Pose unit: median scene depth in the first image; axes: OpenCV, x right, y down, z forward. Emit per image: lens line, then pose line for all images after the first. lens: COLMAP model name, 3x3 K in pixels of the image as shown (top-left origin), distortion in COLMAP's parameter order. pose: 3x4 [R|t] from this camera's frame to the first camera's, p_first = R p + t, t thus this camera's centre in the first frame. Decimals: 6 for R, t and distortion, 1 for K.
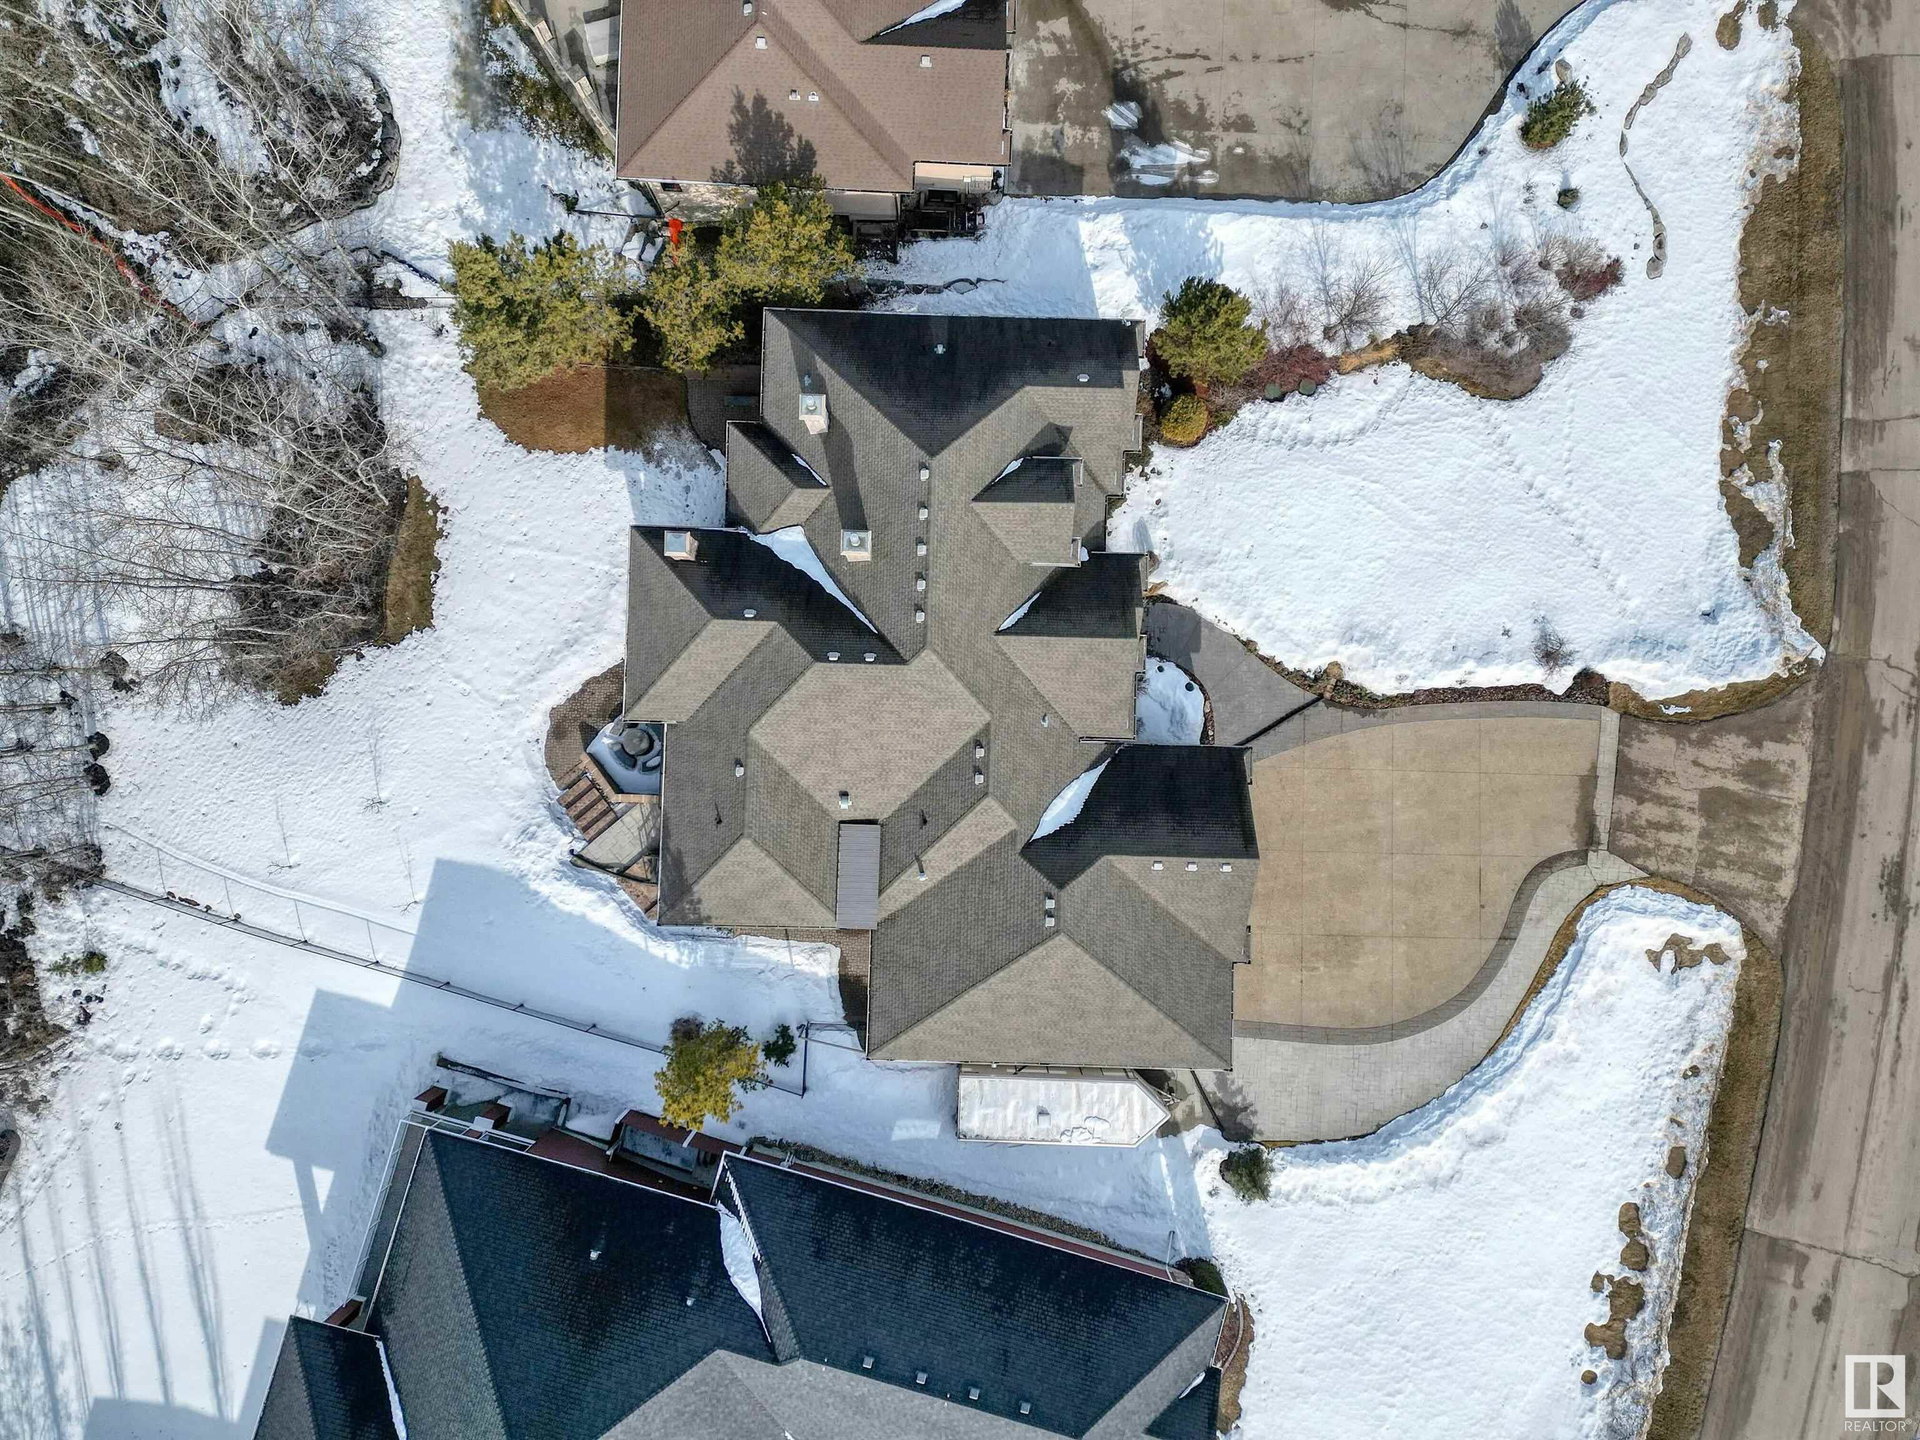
lens RADIAL K [[1337.8, 0, 963.6], [0, 1337.8, 720.8], [0, 0, 1]] dist [0.082025, -0.076329]
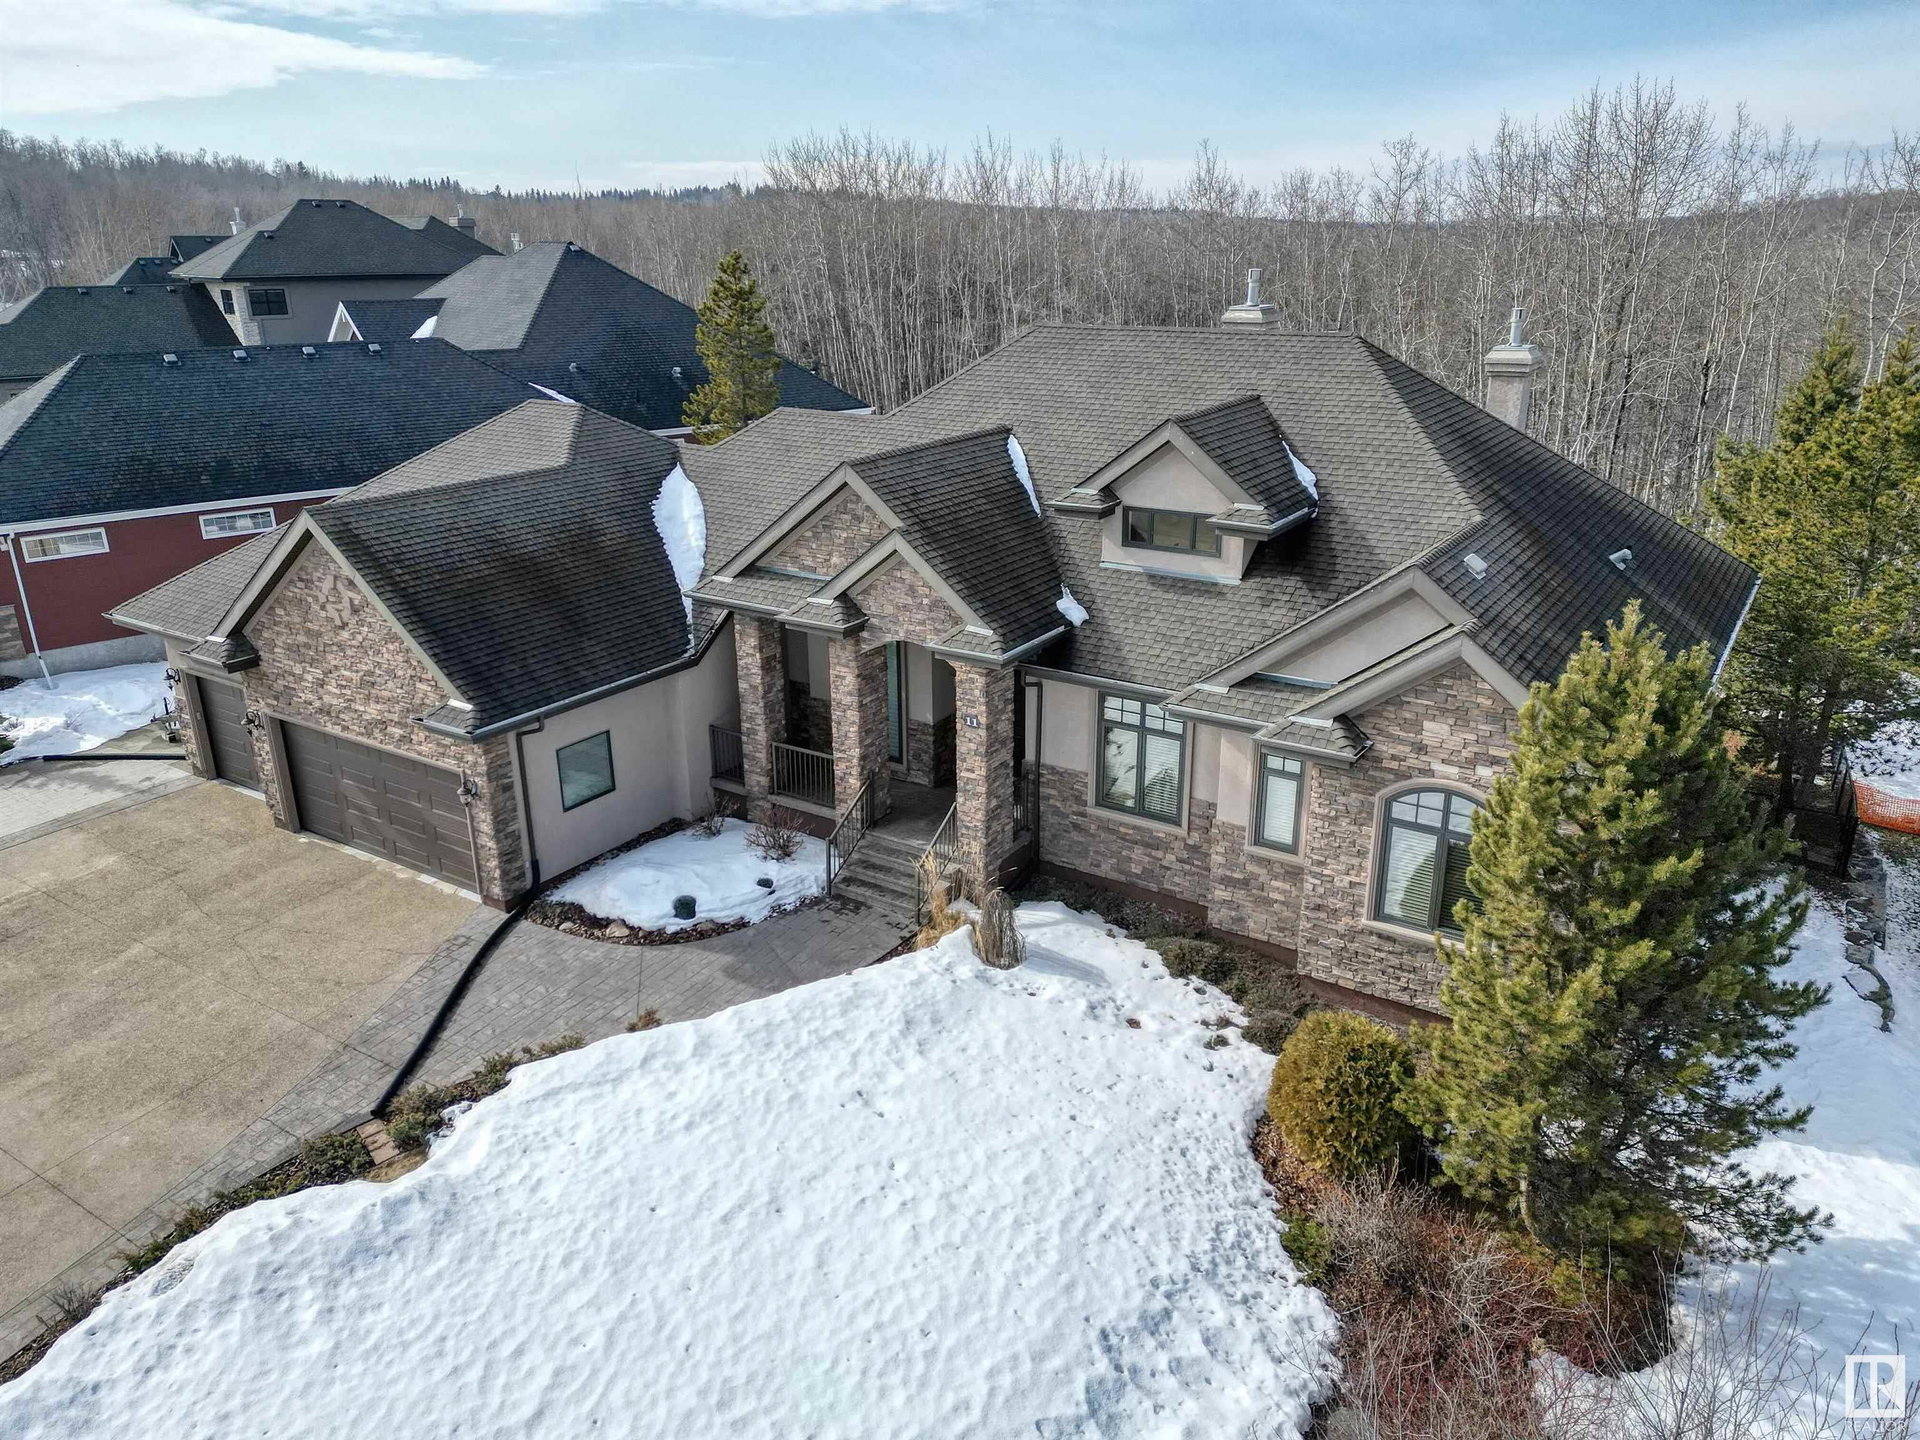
lens RADIAL K [[1337.8, 0, 973.0], [0, 1337.8, 716.1], [0, 0, 1]] dist [0.082025, -0.076329]
pose [[-0.521452, 0.280657, -0.805803, 0.427761], [-0.852768, -0.138681, 0.503542, -0.292084], [0.029573, 0.949736, 0.311651, 0.802141]]
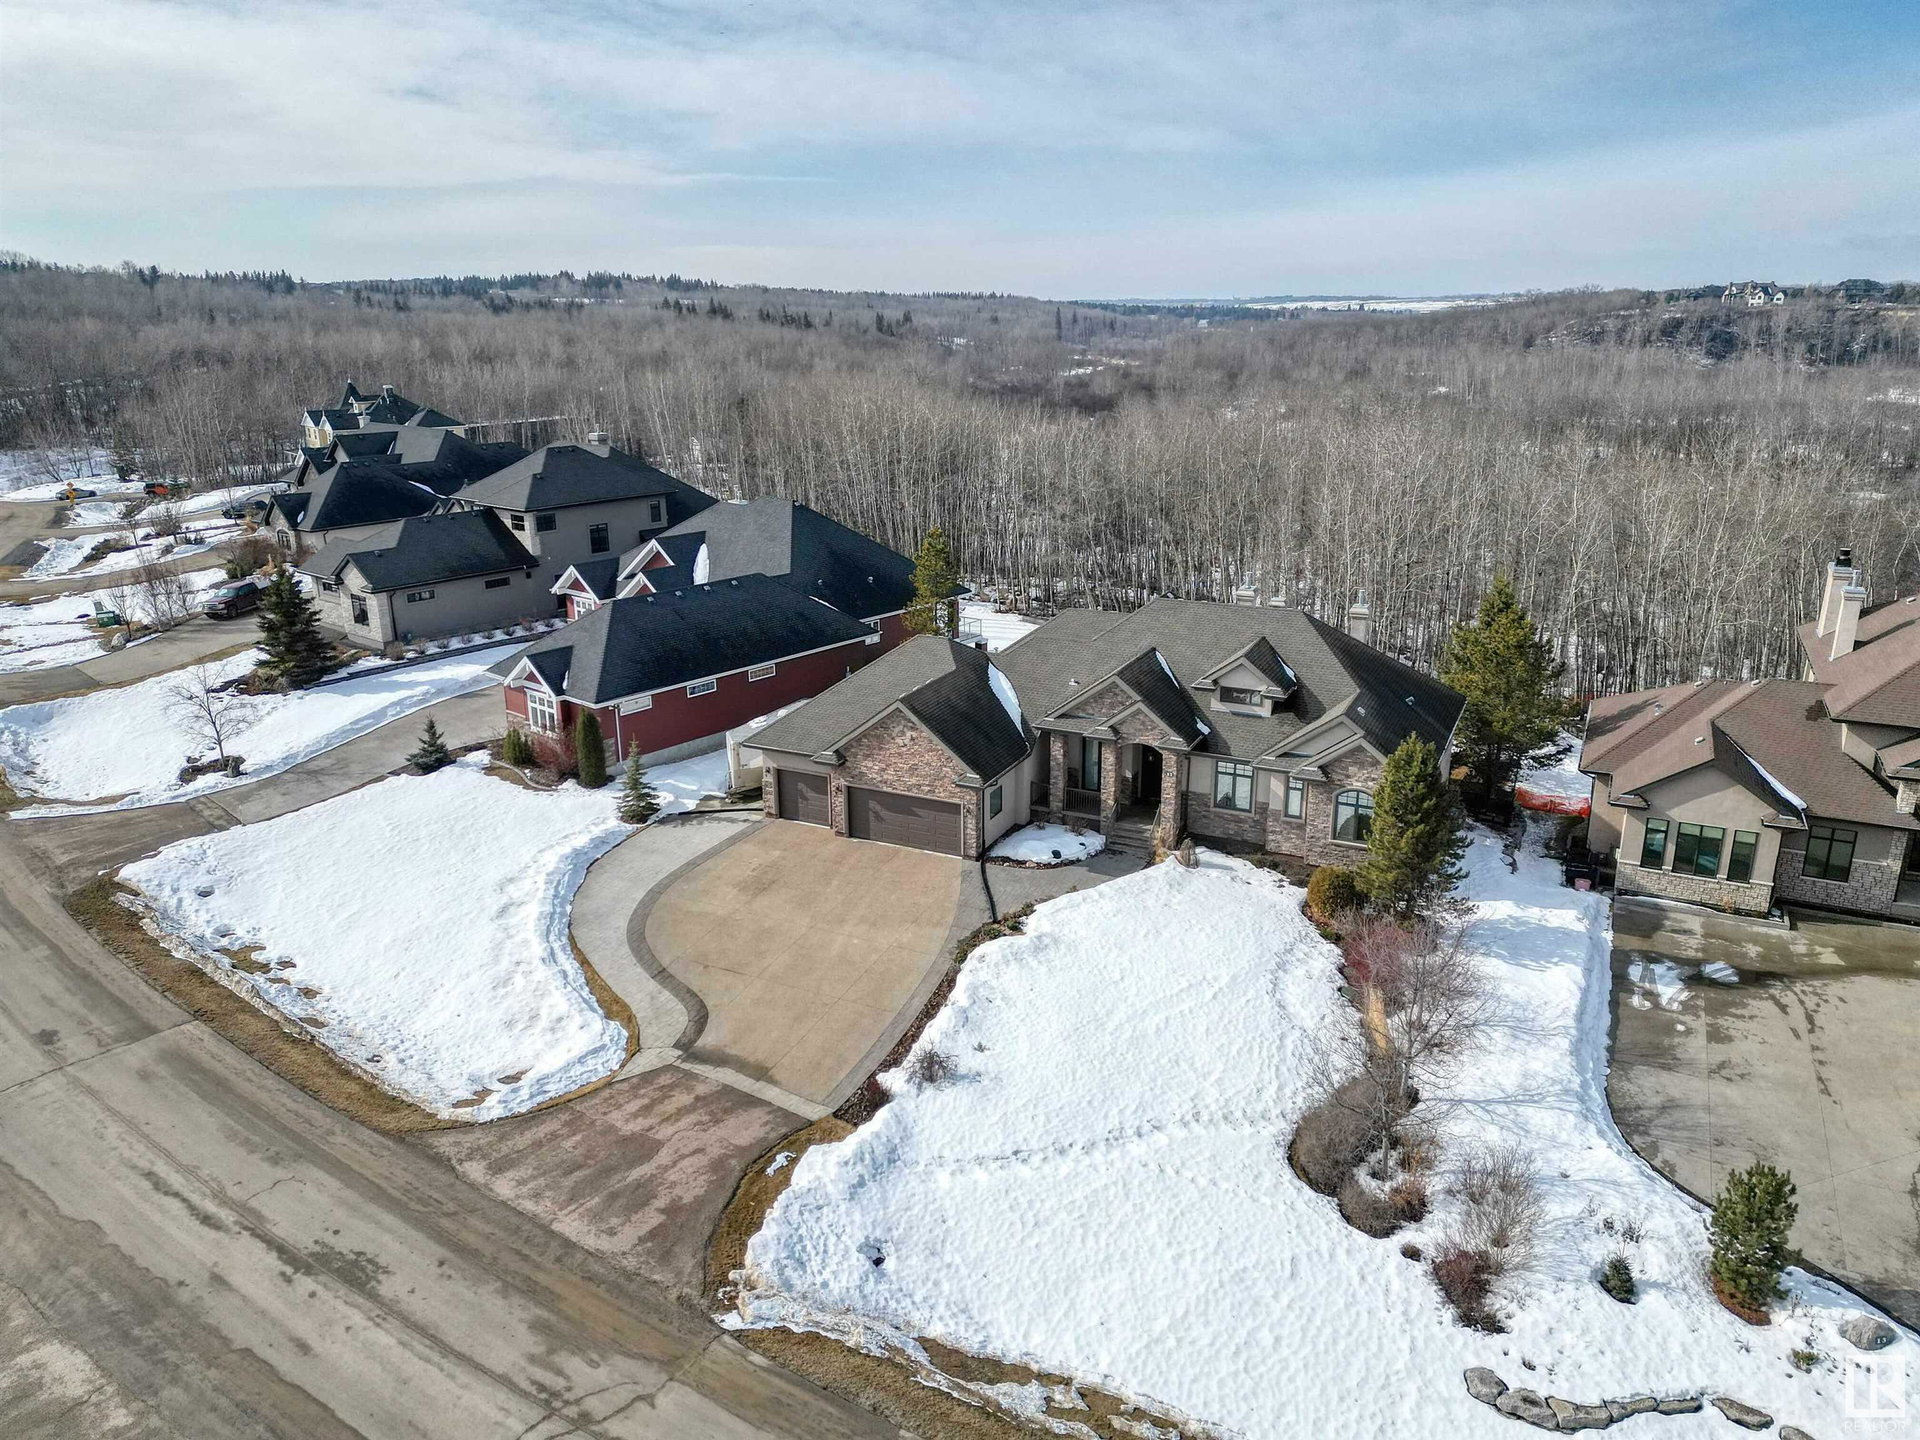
lens RADIAL K [[1337.8, 0, 960.7], [0, 1337.8, 716.8], [0, 0, 1]] dist [0.082025, -0.076329]
pose [[-0.410589, 0.259490, -0.874118, 1.032316], [-0.911251, -0.082909, 0.403419, -0.350418], [0.032211, 0.962180, 0.270502, 0.611431]]
